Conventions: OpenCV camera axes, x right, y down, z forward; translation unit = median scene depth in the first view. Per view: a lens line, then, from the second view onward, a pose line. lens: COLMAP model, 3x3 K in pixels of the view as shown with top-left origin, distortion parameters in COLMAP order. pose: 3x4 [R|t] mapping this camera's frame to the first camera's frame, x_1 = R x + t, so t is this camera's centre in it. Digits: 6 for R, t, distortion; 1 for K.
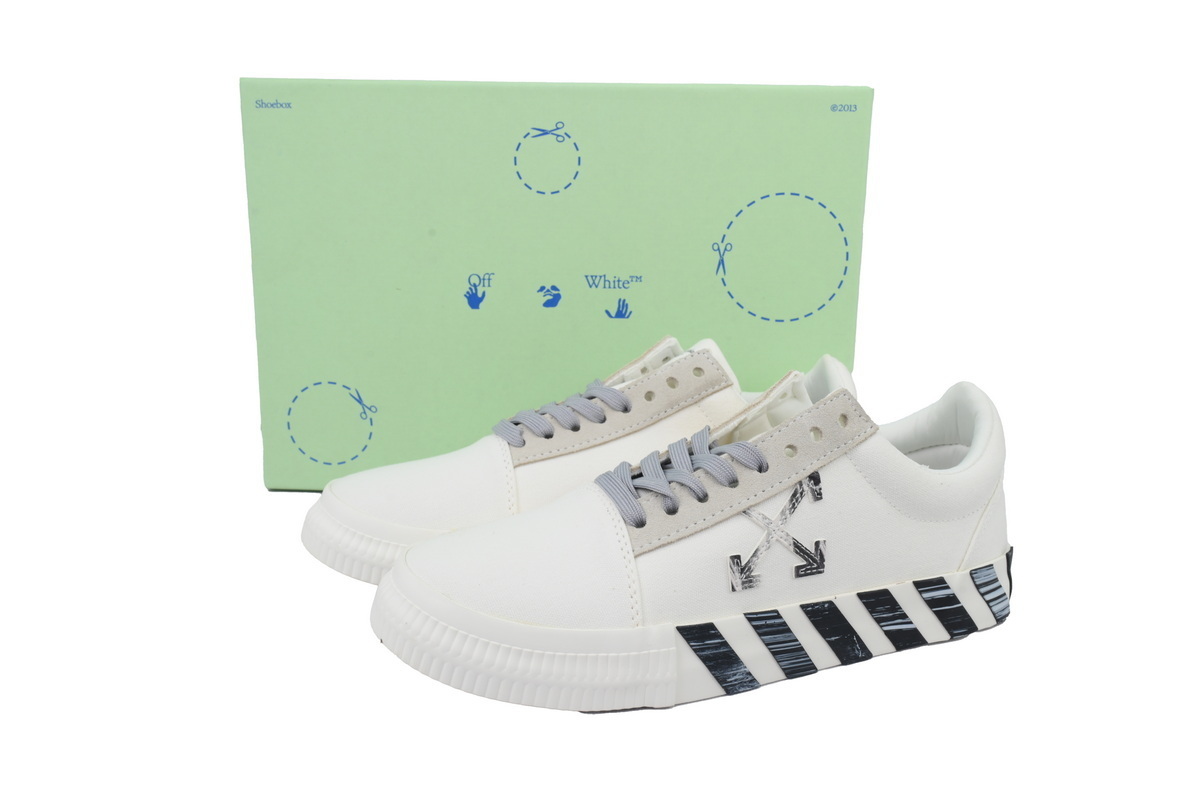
lens RADIAL K [[957.5, 0, 600.0], [0, 957.5, 400.0], [0, 0, 1]] dist [0.004921, -0.001929]
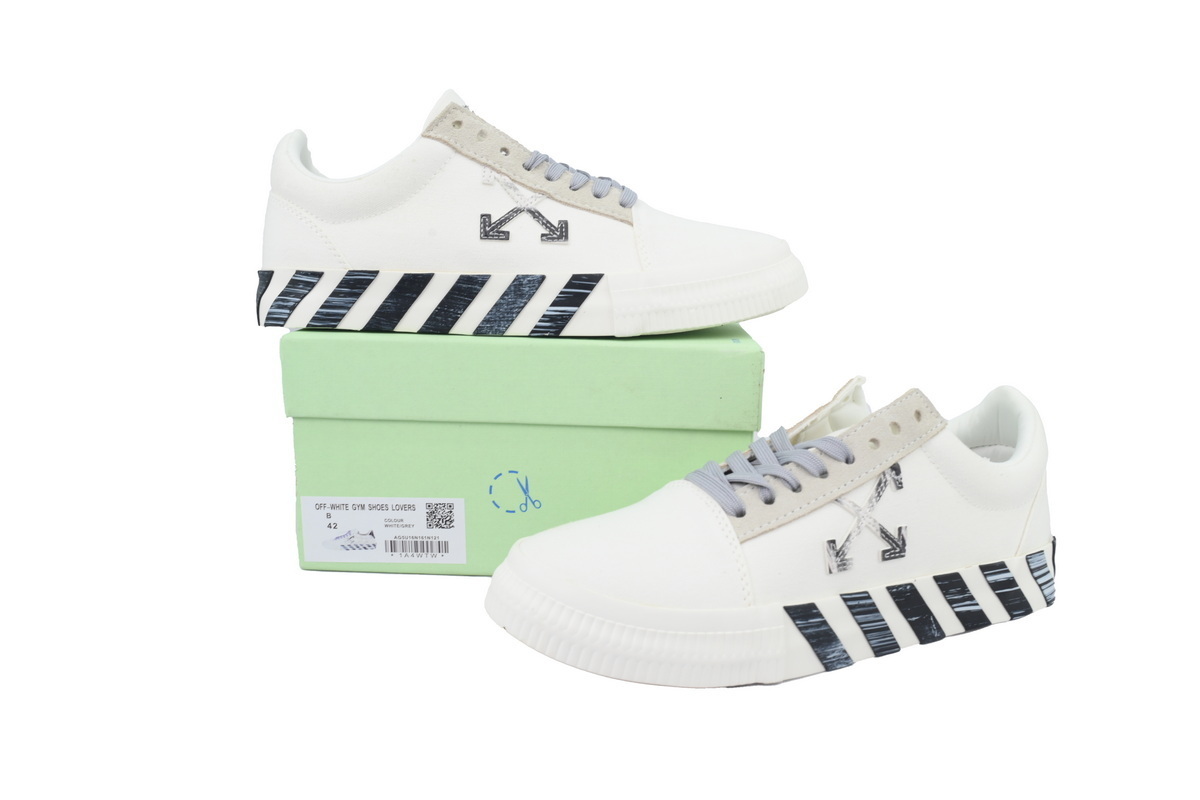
lens RADIAL K [[957.5, 0, 600.0], [0, 957.5, 400.0], [0, 0, 1]] dist [0.004921, -0.001929]
pose [[0.997056, -0.009758, 0.076049, -0.193562], [0.013464, 0.998739, -0.048366, 0.051932], [-0.075481, 0.049247, 0.995930, -0.061284]]
